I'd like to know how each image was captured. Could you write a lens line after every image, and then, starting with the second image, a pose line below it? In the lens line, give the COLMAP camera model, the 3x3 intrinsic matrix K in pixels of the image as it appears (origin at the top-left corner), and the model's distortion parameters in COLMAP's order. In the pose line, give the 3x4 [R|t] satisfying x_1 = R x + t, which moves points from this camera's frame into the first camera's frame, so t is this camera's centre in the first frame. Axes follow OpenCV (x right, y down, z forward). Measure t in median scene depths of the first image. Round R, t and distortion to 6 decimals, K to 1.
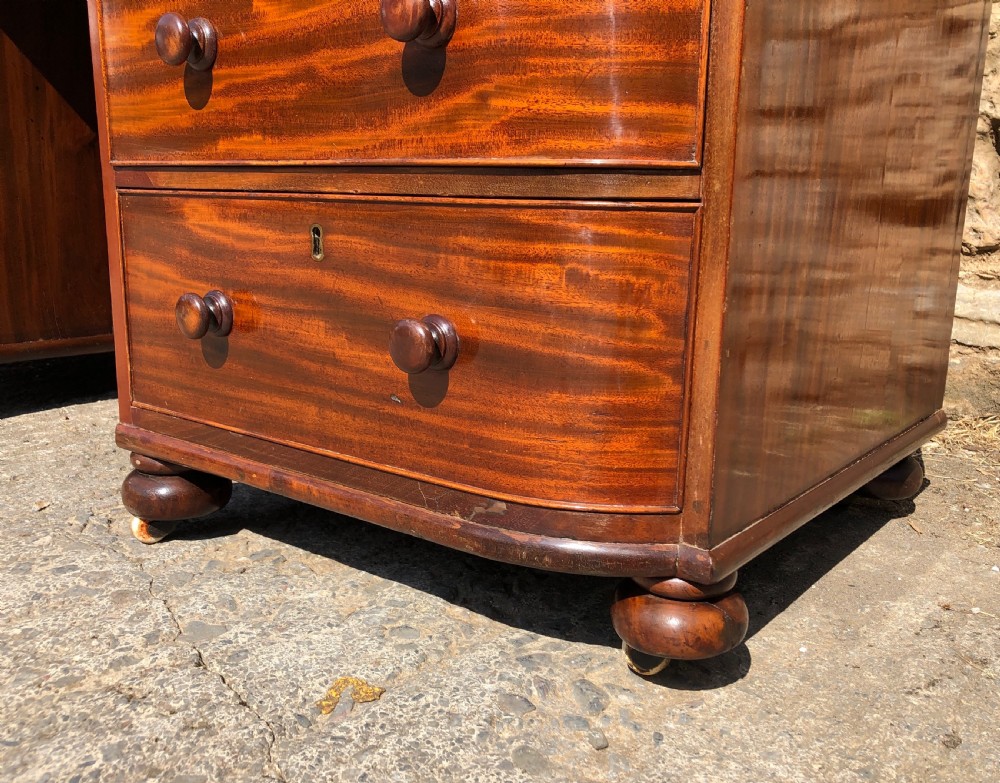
lens RADIAL K [[964.6, 0, 512.6], [0, 964.6, 418.9], [0, 0, 1]] dist [0.015533, 0.000000]
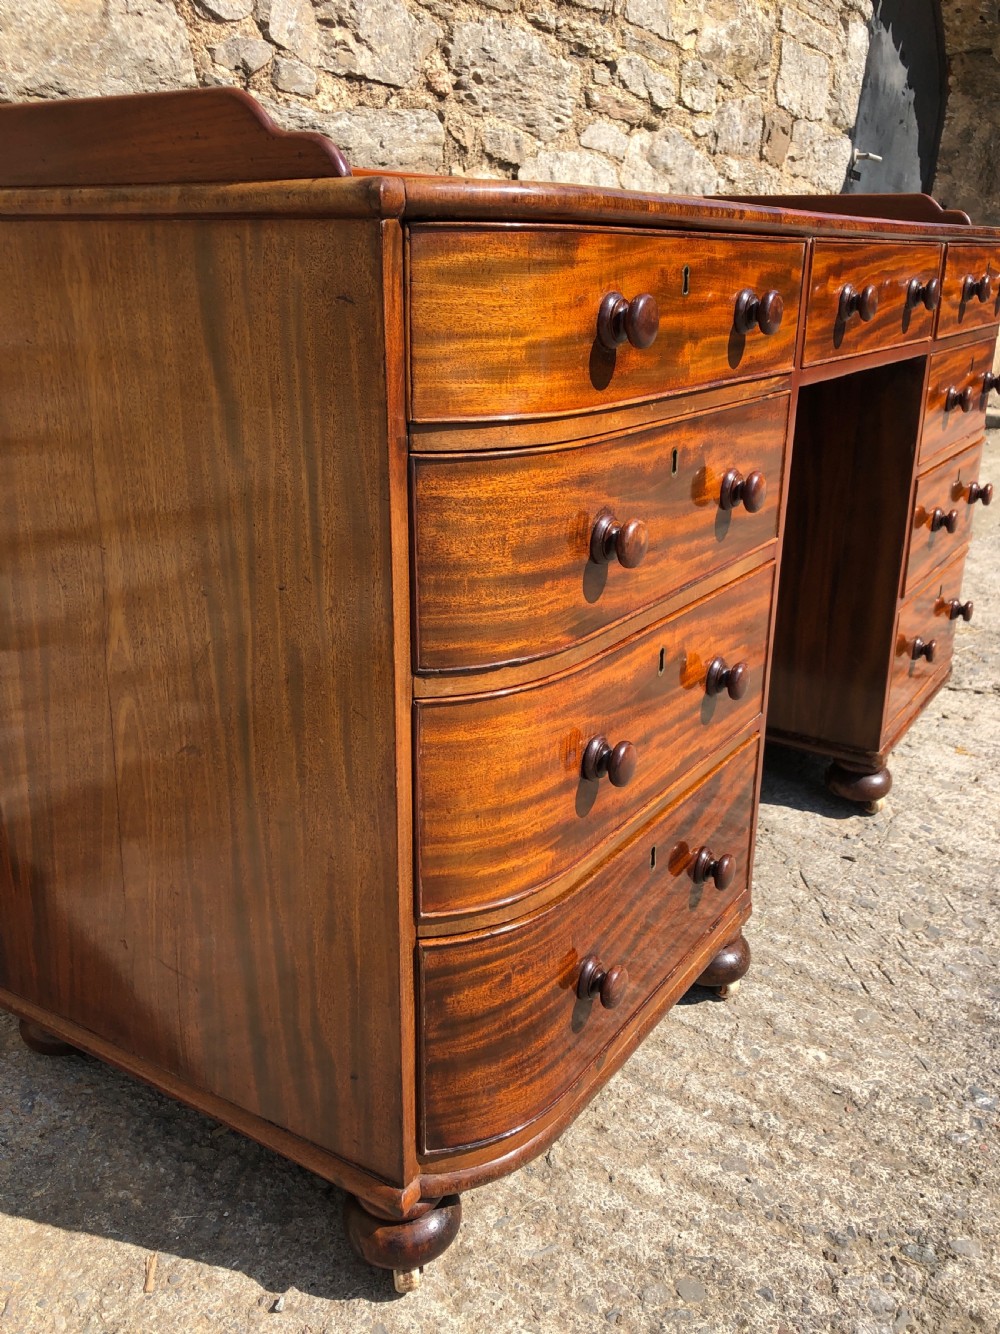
lens RADIAL K [[1185.1, 0, 509.7], [0, 1185.1, 665.2], [0, 0, 1]] dist [-0.018228, 0.062681]
pose [[-0.092857, -0.355567, 0.930027, -2.773828], [0.217957, 0.904150, 0.367435, -1.278009], [-0.971531, 0.236824, -0.006458, 2.067427]]
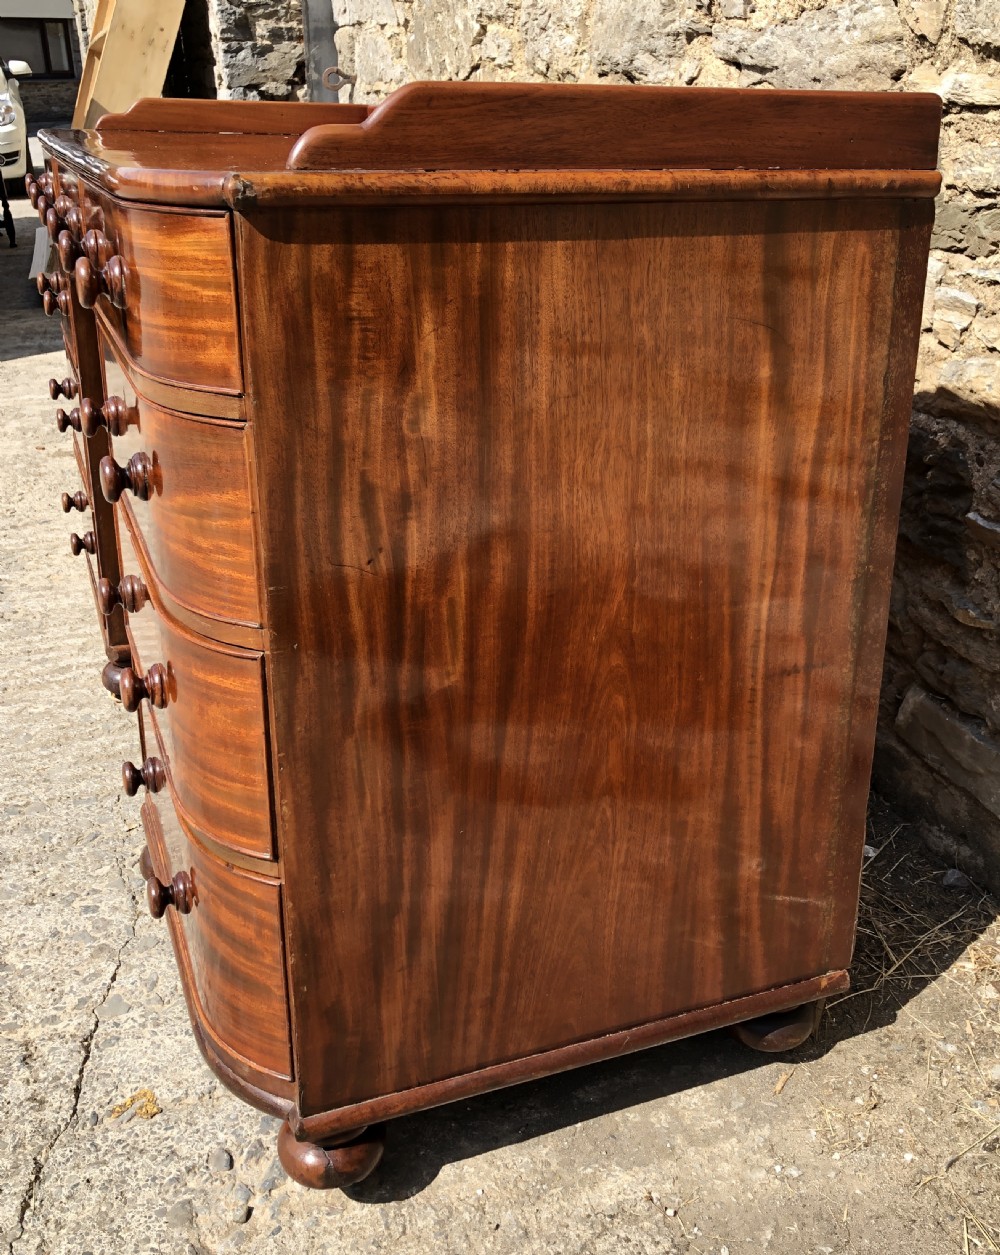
lens RADIAL K [[1263.2, 0, 538.7], [0, 1263.2, 598.7], [0, 0, 1]] dist [0.015021, 0.000000]
pose [[0.867820, 0.168701, -0.467364, 1.029287], [-0.112979, 0.982956, 0.145025, -0.739726], [0.483864, -0.073053, 0.872089, -0.245604]]
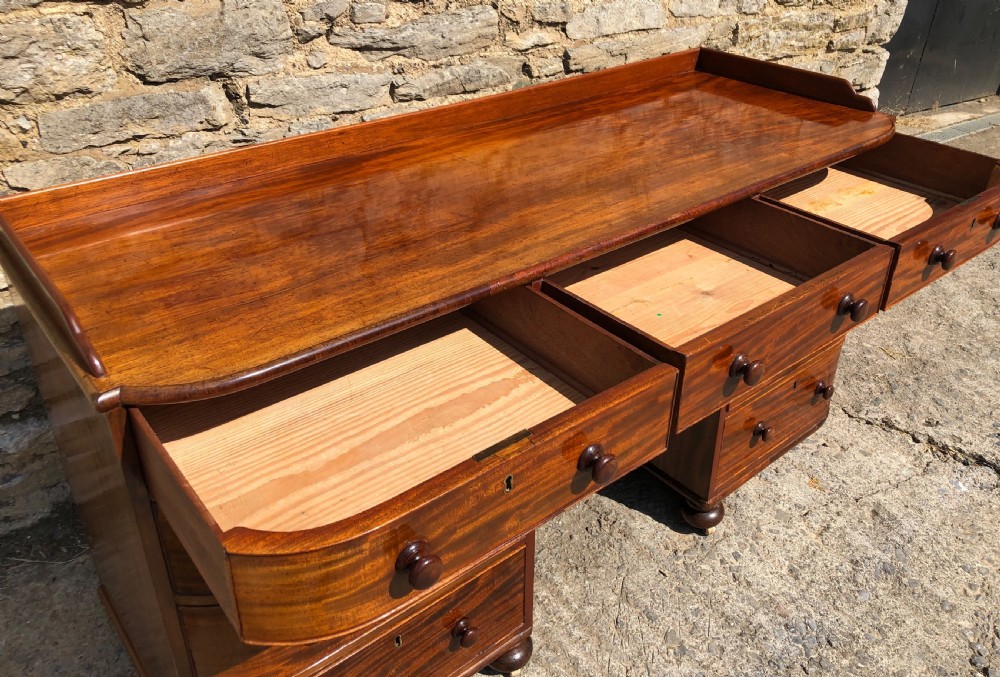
lens RADIAL K [[827.1, 0, 509.0], [0, 827.1, 293.3], [0, 0, 1]] dist [0.006367, 0.014712]
pose [[0.214150, -0.489433, 0.845337, -2.562553], [0.226490, 0.866709, 0.444430, -1.872954], [-0.950180, 0.096285, 0.296458, 1.076705]]
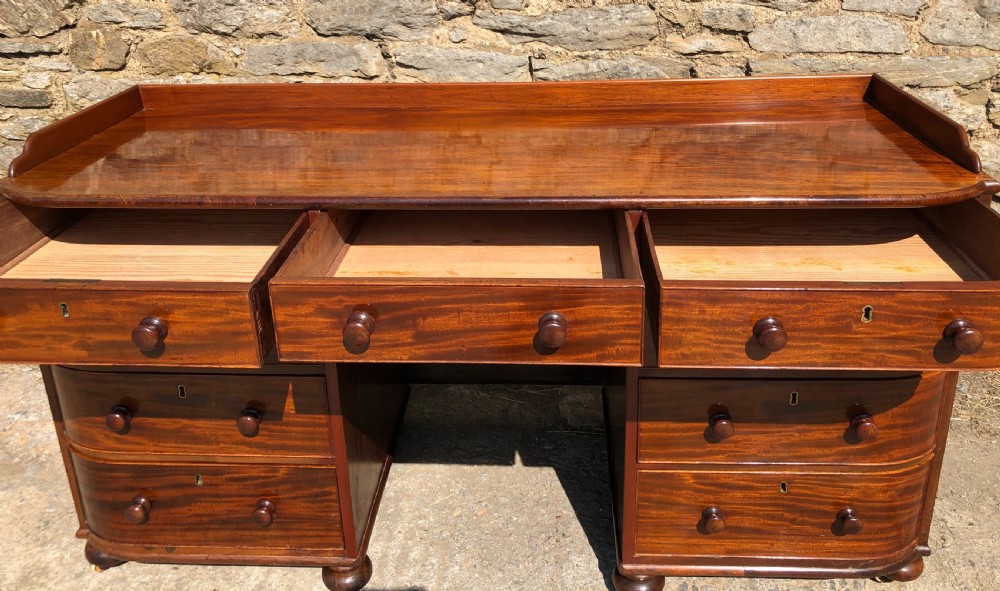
lens RADIAL K [[845.3, 0, 504.1], [0, 845.3, 212.5], [0, 0, 1]] dist [0.005246, 0.059384]
pose [[0.821395, -0.250818, 0.512250, -1.748446], [0.176659, 0.965831, 0.189635, -1.419485], [-0.542311, -0.065272, 0.837639, -0.384340]]
